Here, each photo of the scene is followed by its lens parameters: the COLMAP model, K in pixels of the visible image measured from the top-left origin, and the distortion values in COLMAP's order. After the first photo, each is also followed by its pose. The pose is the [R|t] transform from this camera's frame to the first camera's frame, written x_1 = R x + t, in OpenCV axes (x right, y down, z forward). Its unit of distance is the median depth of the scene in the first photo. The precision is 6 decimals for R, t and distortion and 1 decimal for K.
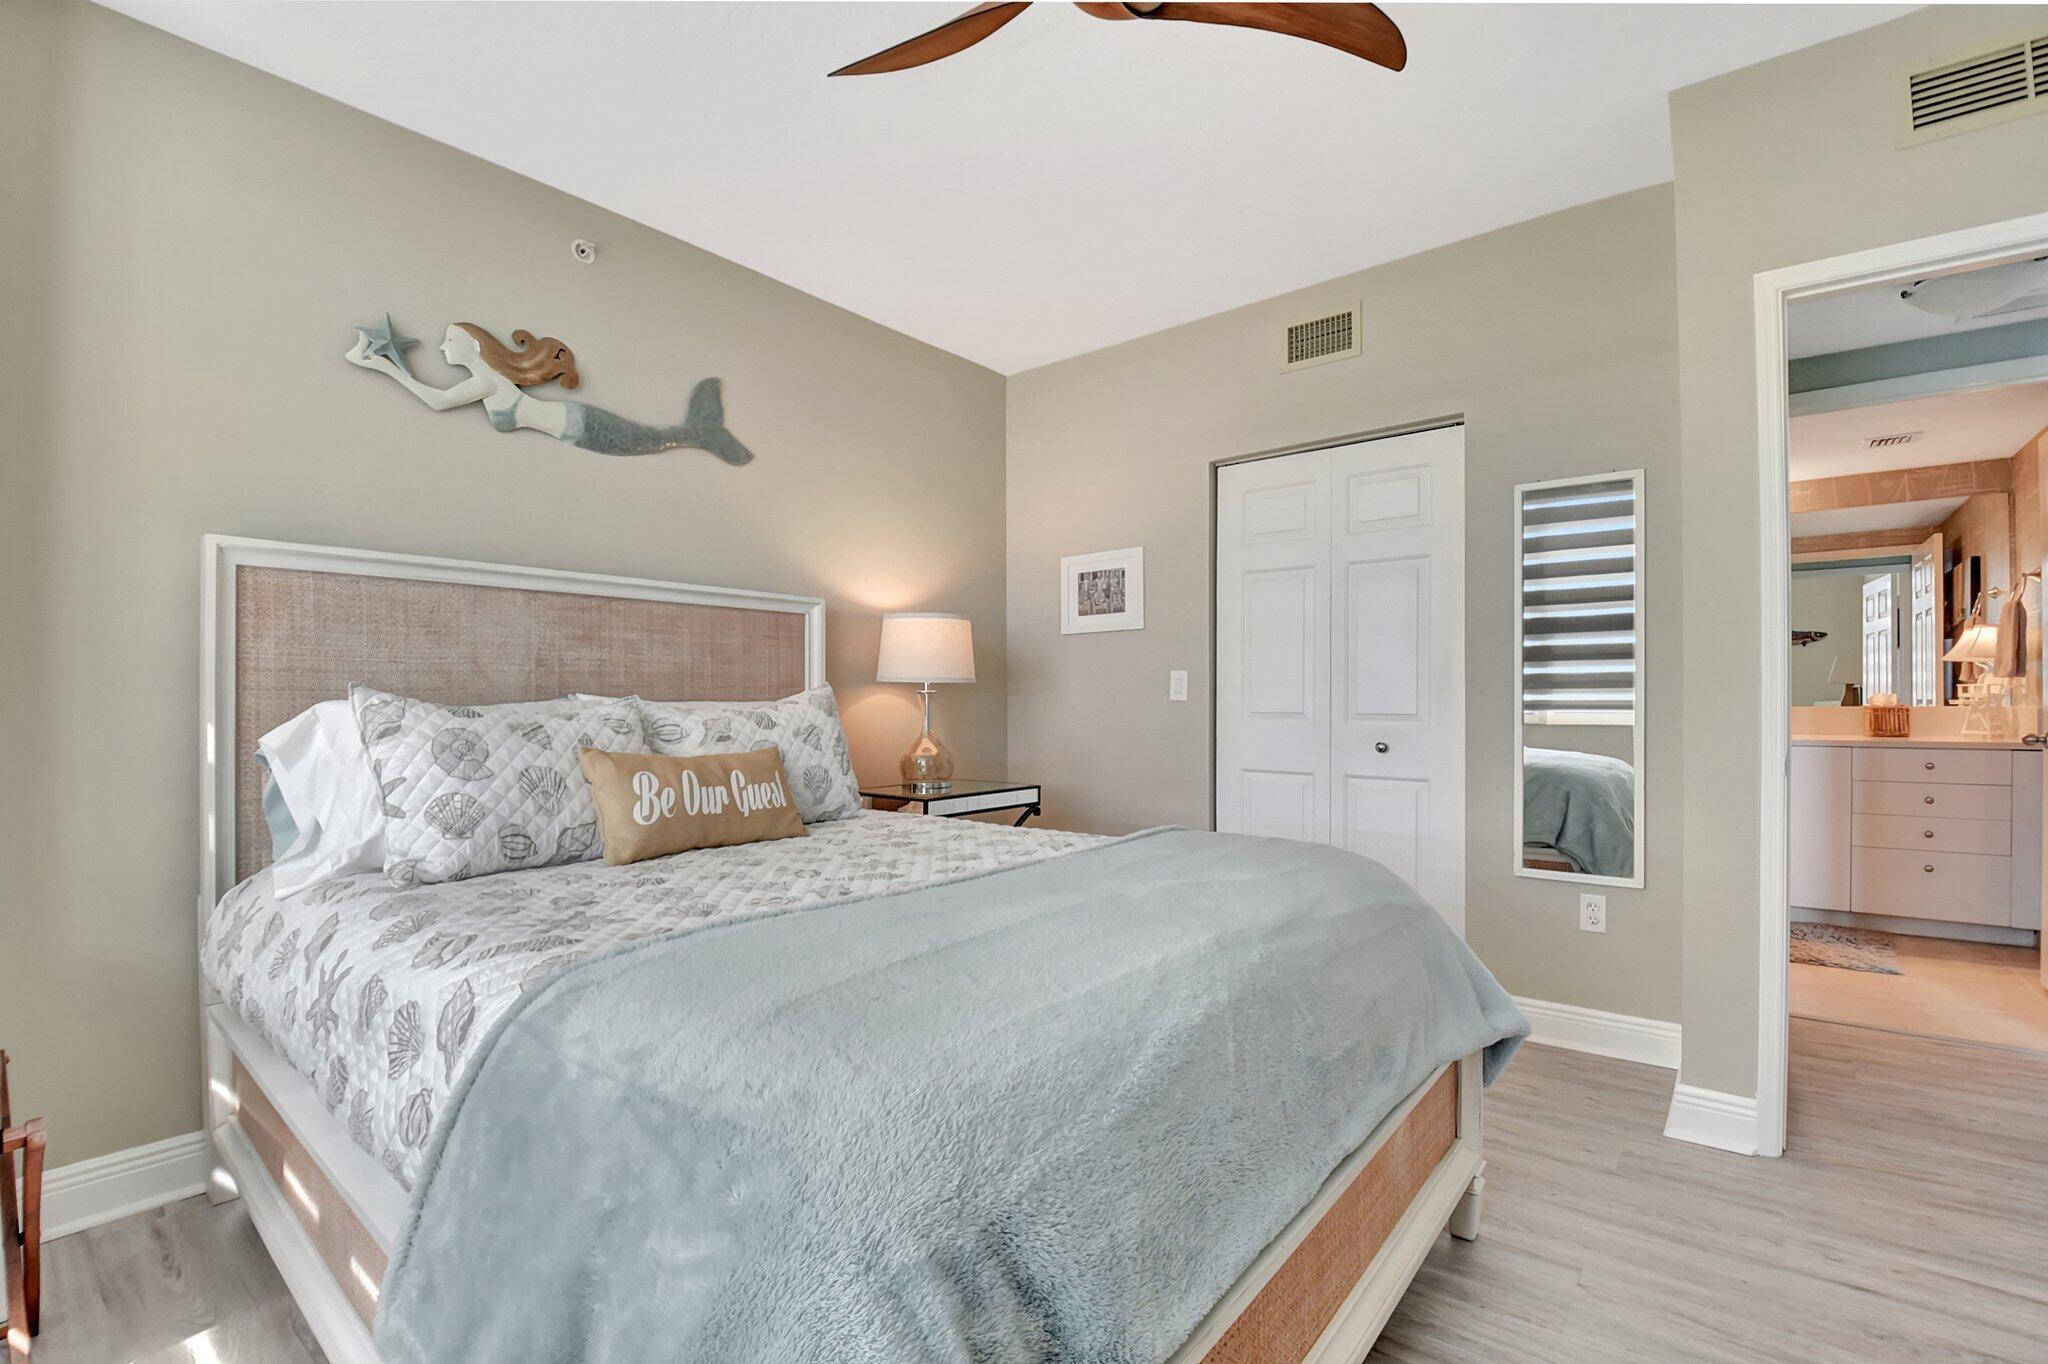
lens RADIAL K [[889.1, 0, 1020.2], [0, 889.1, 681.7], [0, 0, 1]] dist [-0.000913, -0.000013]
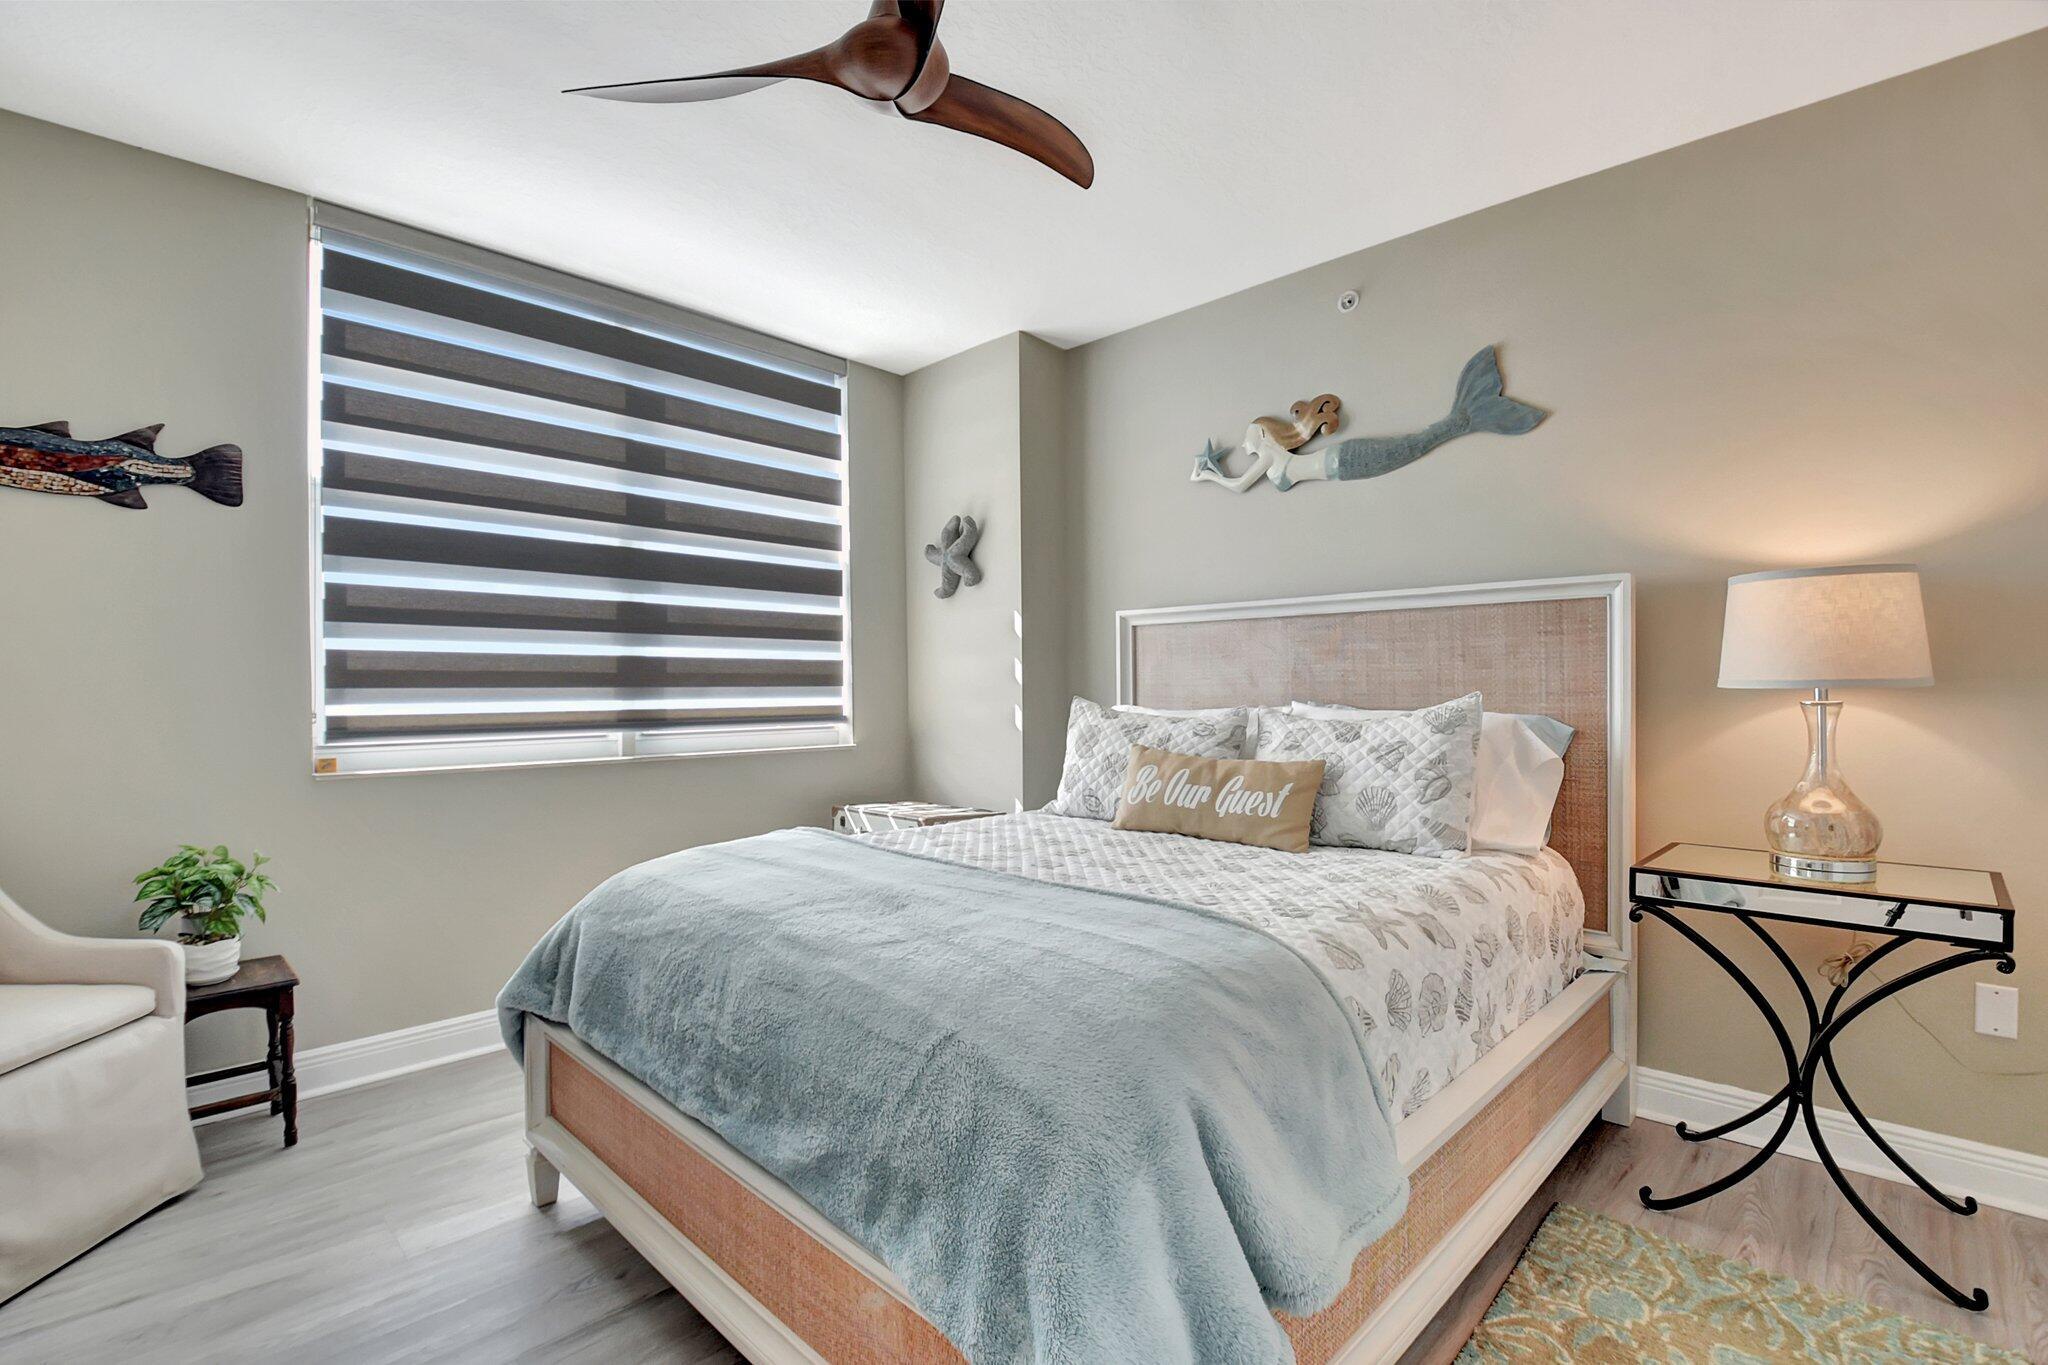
lens RADIAL K [[907.4, 0, 1019.1], [0, 907.4, 690.0], [0, 0, 1]] dist [-0.009030, -0.012294]
pose [[-0.085697, 0.006731, -0.996298, 0.711192], [0.019760, 0.999792, 0.005055, -0.014752], [0.996125, -0.019254, -0.085812, 0.719505]]
